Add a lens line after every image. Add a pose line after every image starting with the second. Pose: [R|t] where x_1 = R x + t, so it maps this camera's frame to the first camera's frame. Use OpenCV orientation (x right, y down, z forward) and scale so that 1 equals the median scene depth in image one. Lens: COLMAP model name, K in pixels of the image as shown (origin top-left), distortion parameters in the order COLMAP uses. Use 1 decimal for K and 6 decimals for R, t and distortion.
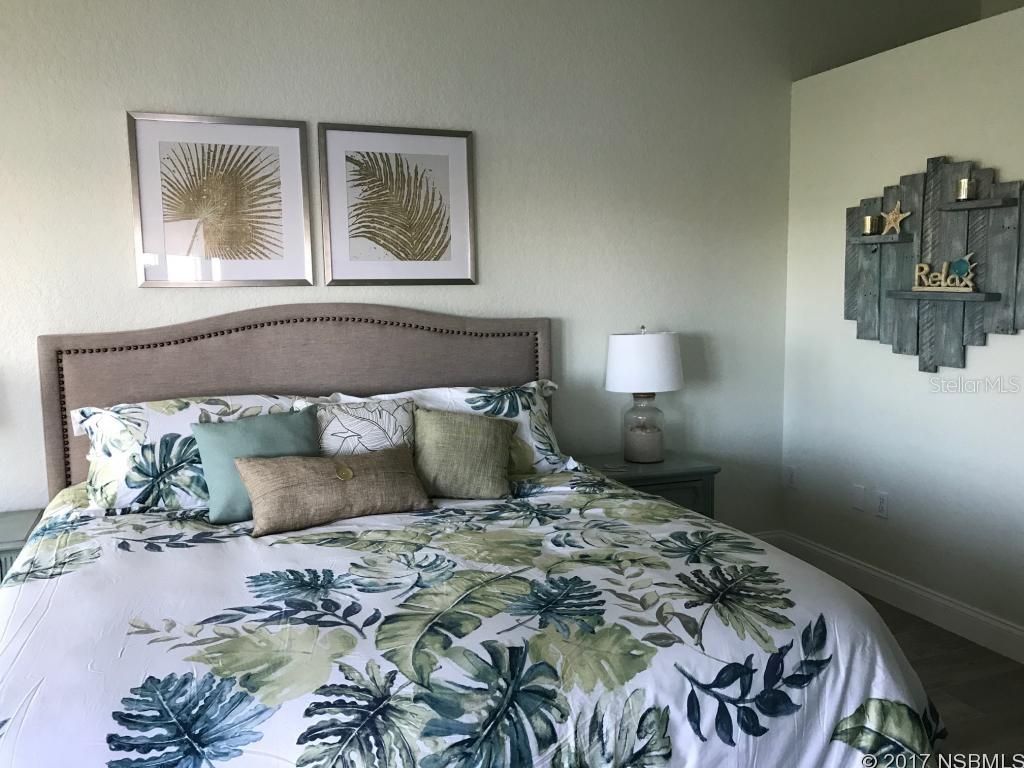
lens RADIAL K [[836.3, 0, 508.9], [0, 836.3, 369.2], [0, 0, 1]] dist [0.015184, 0.009489]
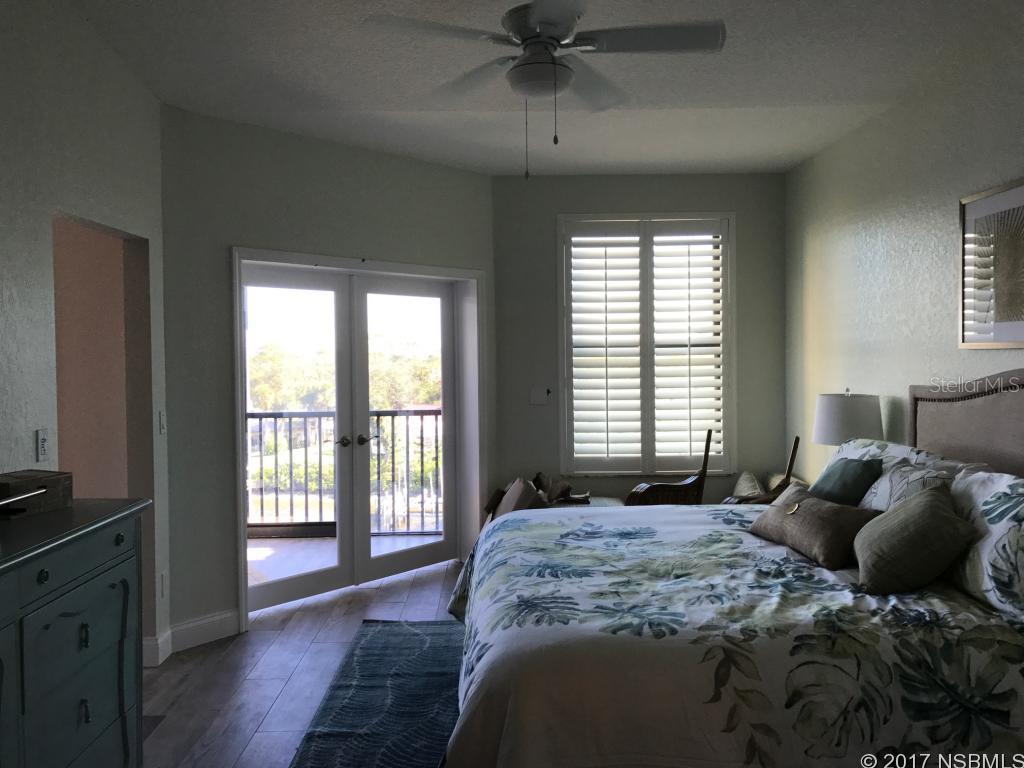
lens RADIAL K [[836.3, 0, 508.9], [0, 836.3, 369.2], [0, 0, 1]] dist [0.015184, 0.009489]
pose [[-0.348450, 0.032590, -0.936761, 1.003805], [-0.080763, 0.994635, 0.064645, -0.110991], [0.933842, 0.098182, -0.343948, 0.970267]]
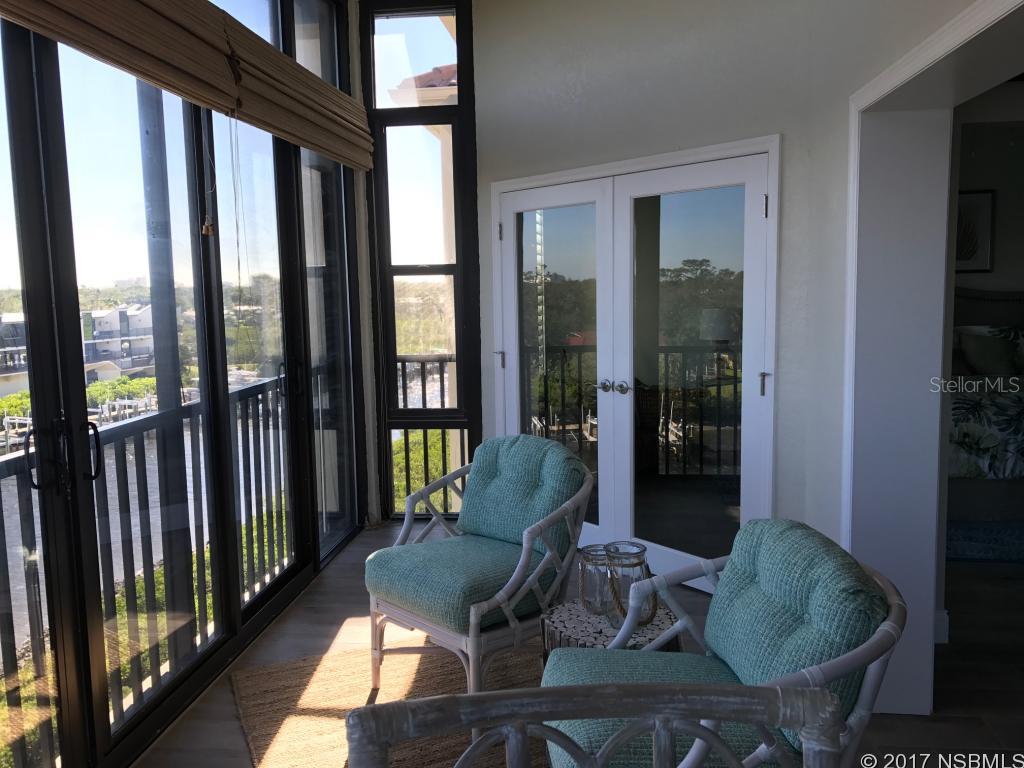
lens RADIAL K [[836.3, 0, 508.9], [0, 836.3, 369.2], [0, 0, 1]] dist [0.015184, 0.009489]
pose [[0.879816, 0.042557, -0.473405, -0.120414], [-0.036974, 0.999093, 0.021097, 0.146837], [0.473874, -0.001058, 0.880592, -1.498152]]
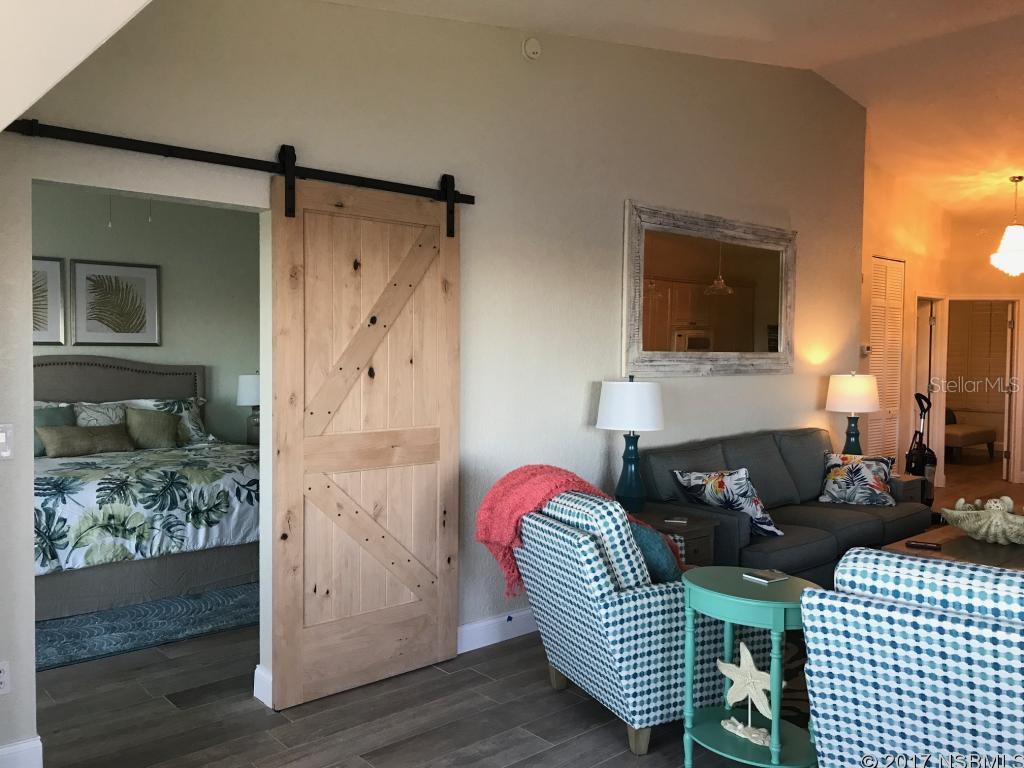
lens RADIAL K [[836.3, 0, 508.9], [0, 836.3, 369.2], [0, 0, 1]] dist [0.015184, 0.009489]
pose [[0.937395, 0.014244, 0.347978, 0.050992], [0.012391, 0.997167, -0.074197, 0.128072], [-0.348049, 0.073864, 0.934562, -1.334828]]
